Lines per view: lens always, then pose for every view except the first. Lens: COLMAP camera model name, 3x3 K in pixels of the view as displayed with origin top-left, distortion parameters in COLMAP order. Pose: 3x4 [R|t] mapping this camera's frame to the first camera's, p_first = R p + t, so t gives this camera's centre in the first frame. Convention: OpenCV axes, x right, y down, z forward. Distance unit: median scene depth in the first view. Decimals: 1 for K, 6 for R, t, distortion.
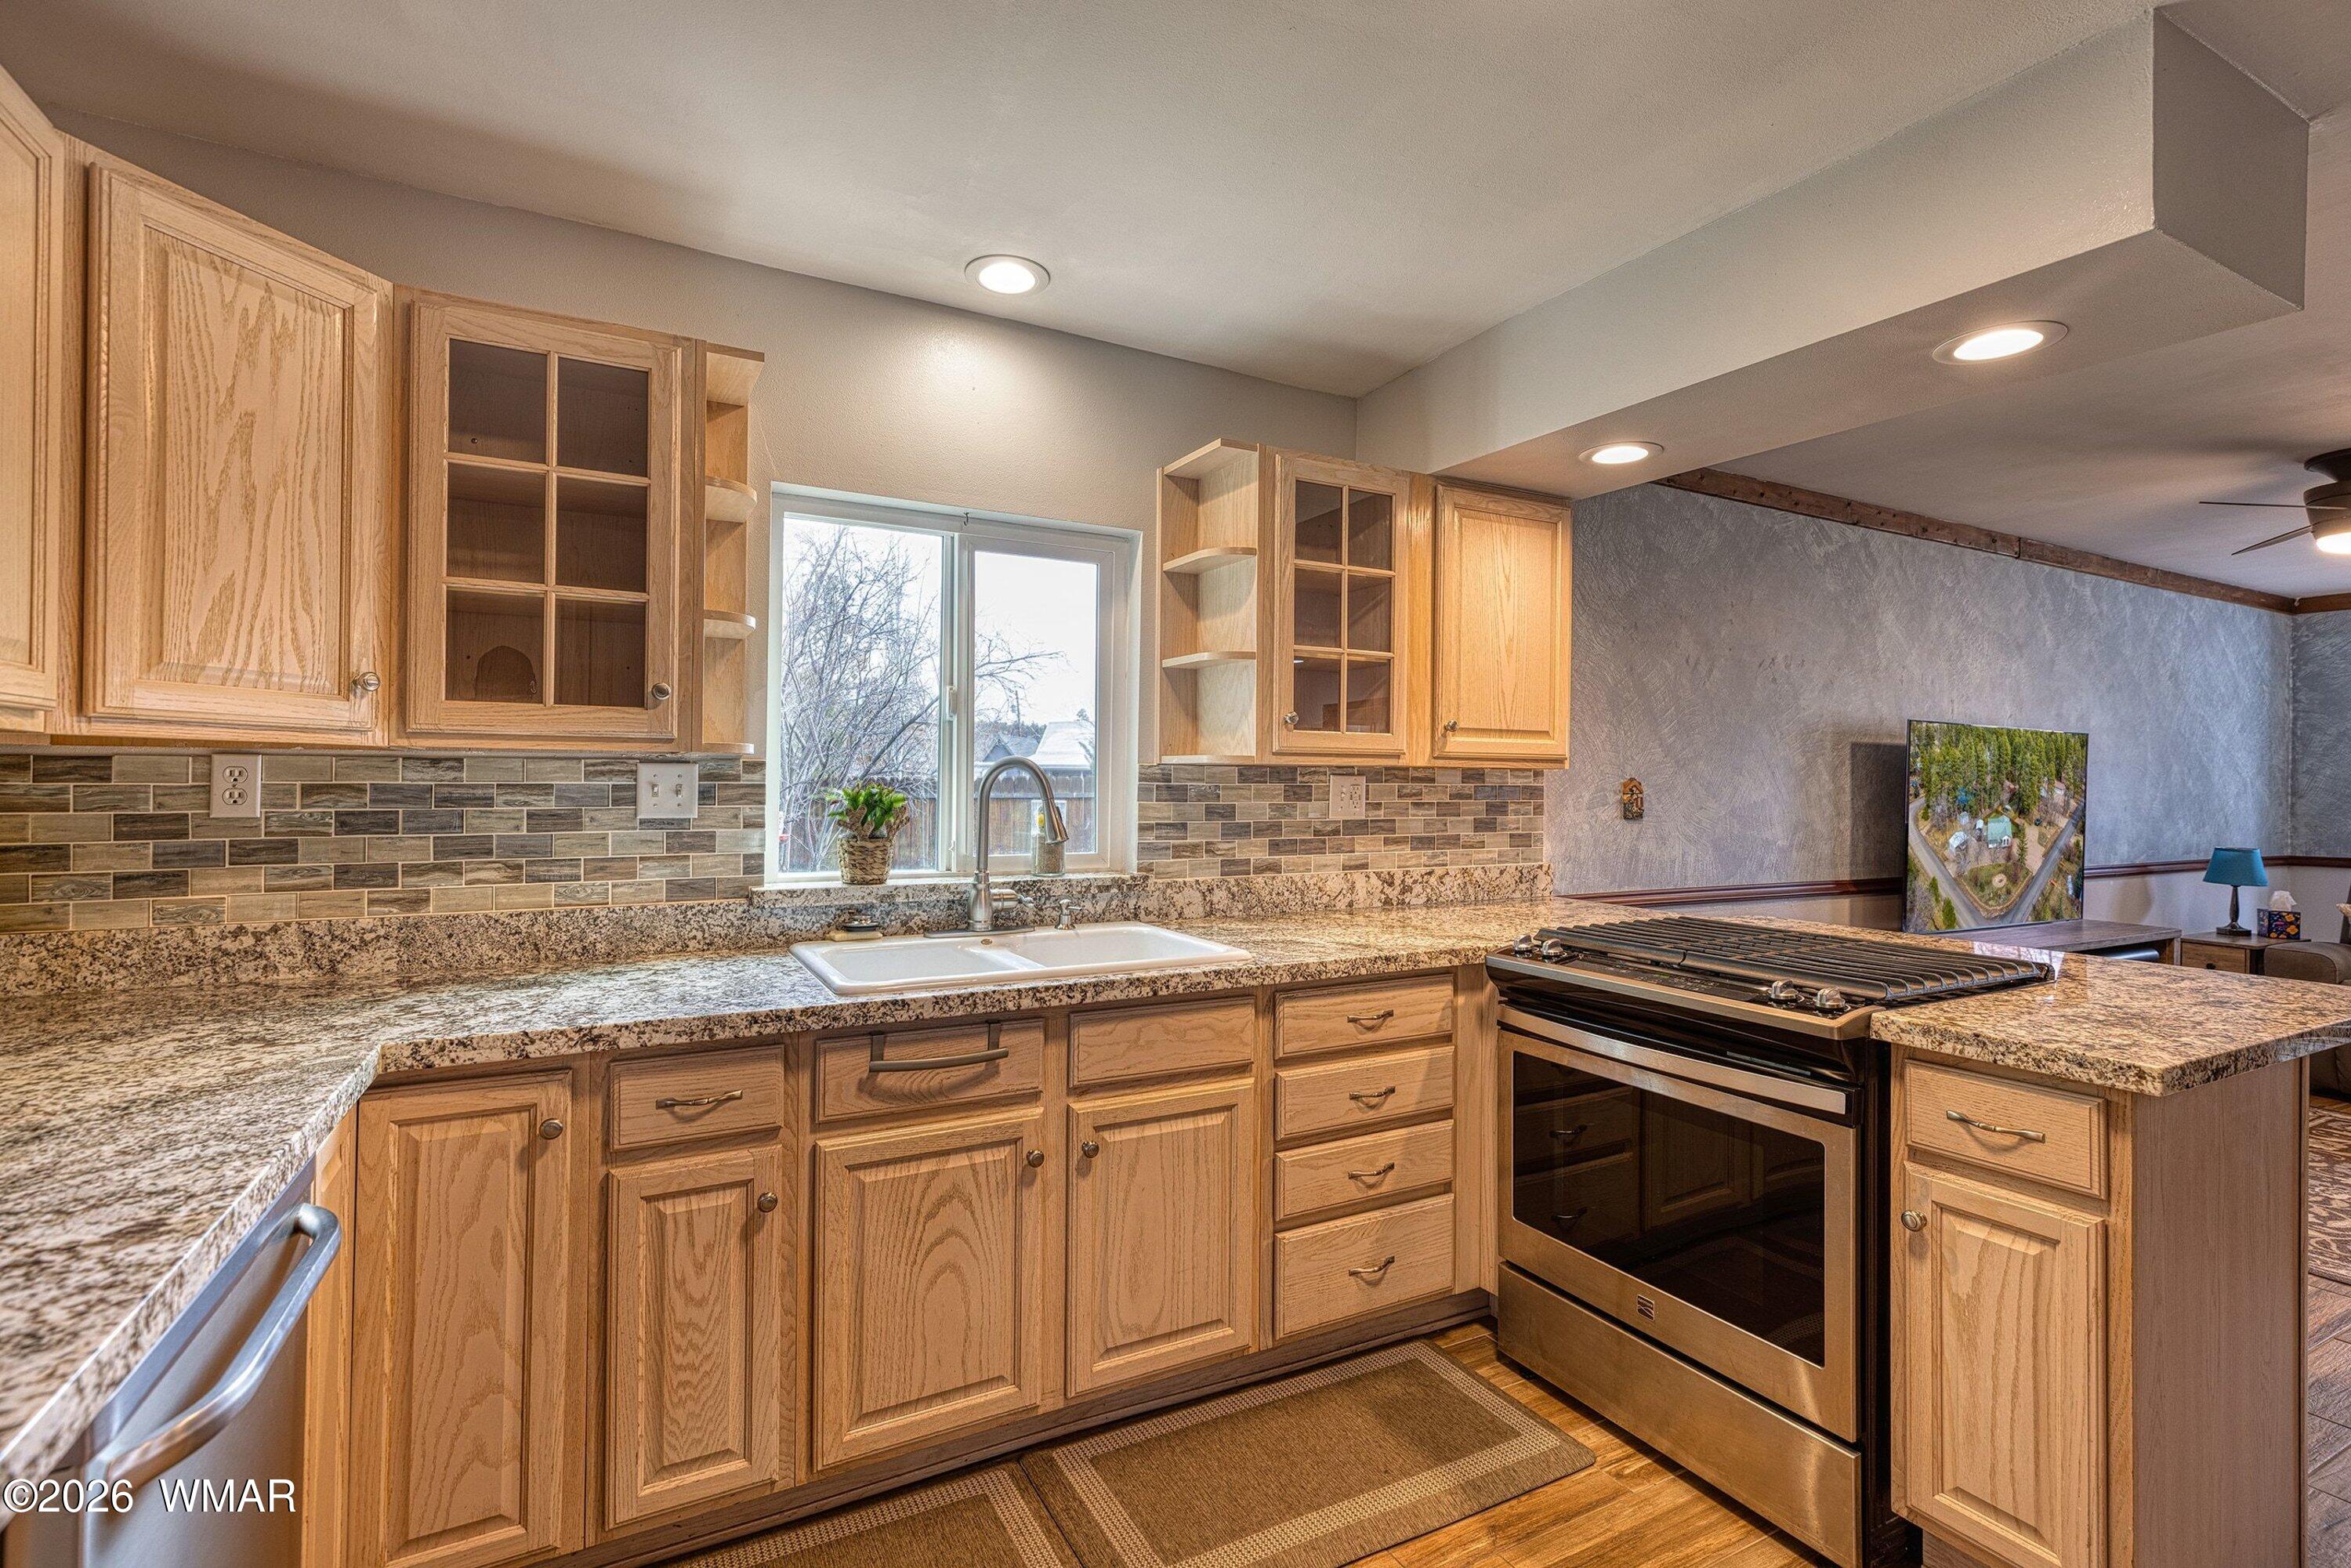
lens RADIAL K [[1070.7, 0, 1178.8], [0, 1070.7, 775.7], [0, 0, 1]] dist [0.015632, -0.000045]
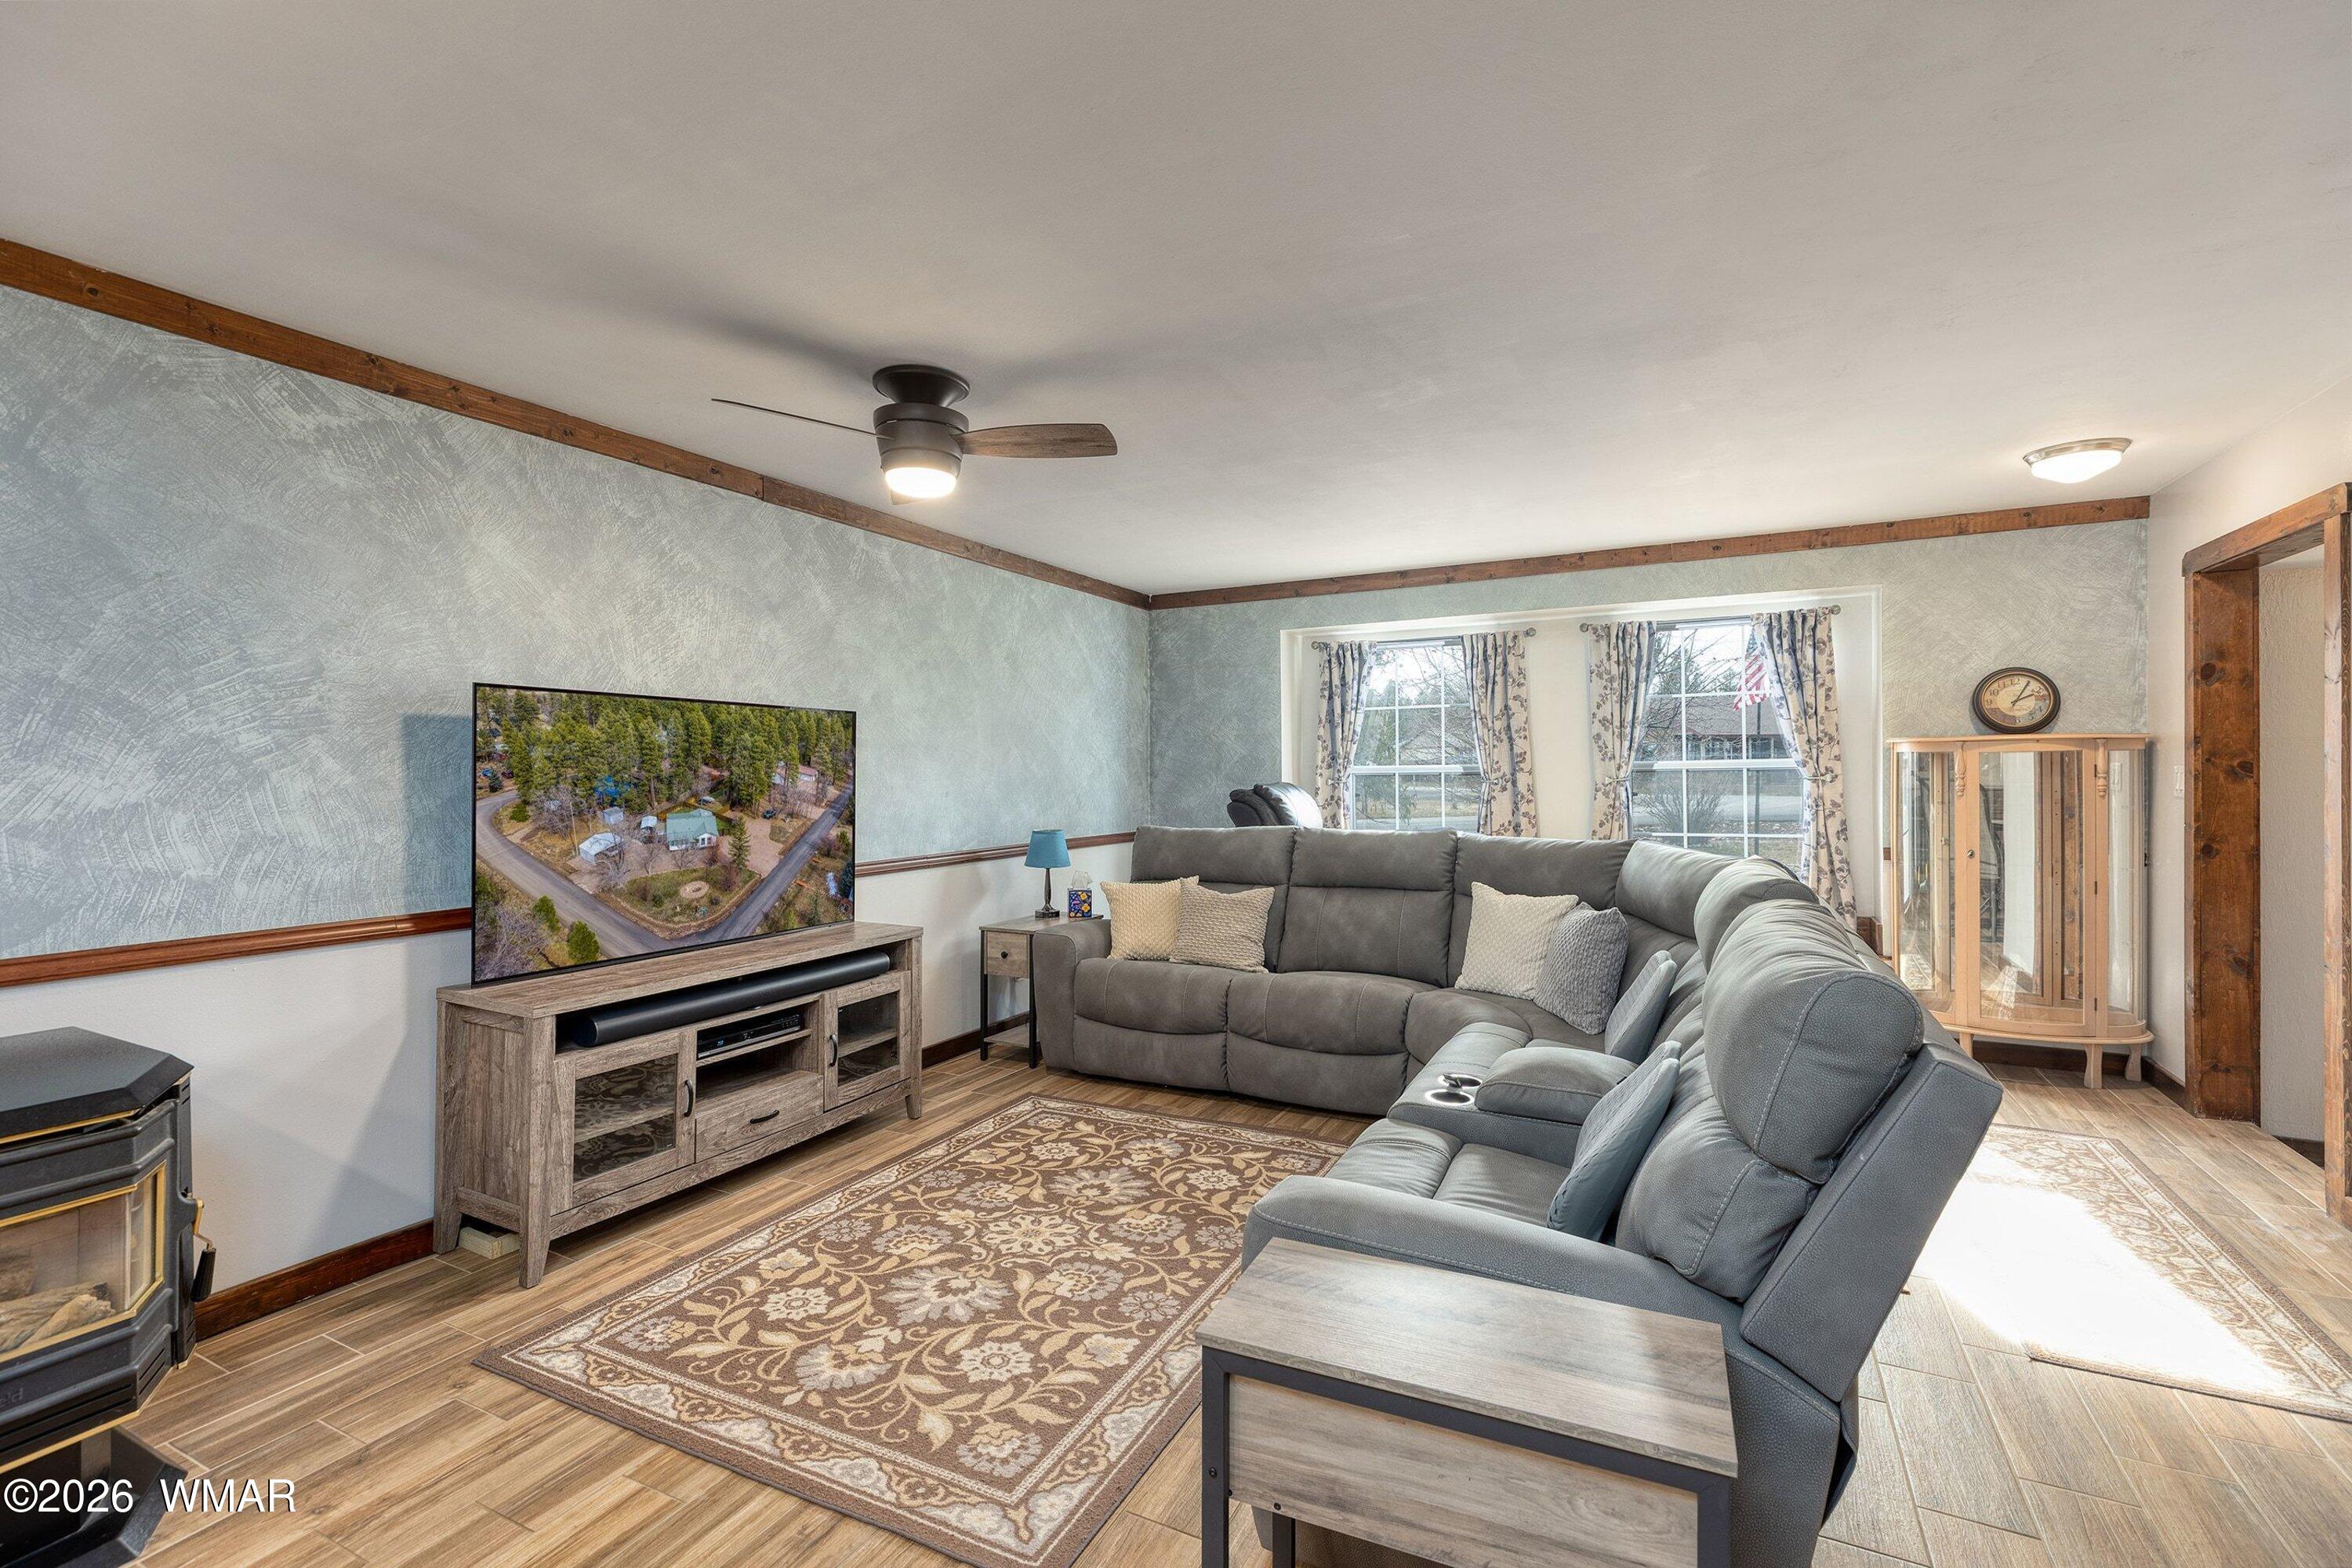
lens RADIAL K [[1071.2, 0, 1178.2], [0, 1071.2, 777.7], [0, 0, 1]] dist [0.015632, -0.000045]
pose [[0.824933, -0.012171, 0.565099, 0.570863], [0.000852, 0.999794, 0.020289, -0.002630], [-0.565230, -0.016255, 0.824774, 0.126996]]
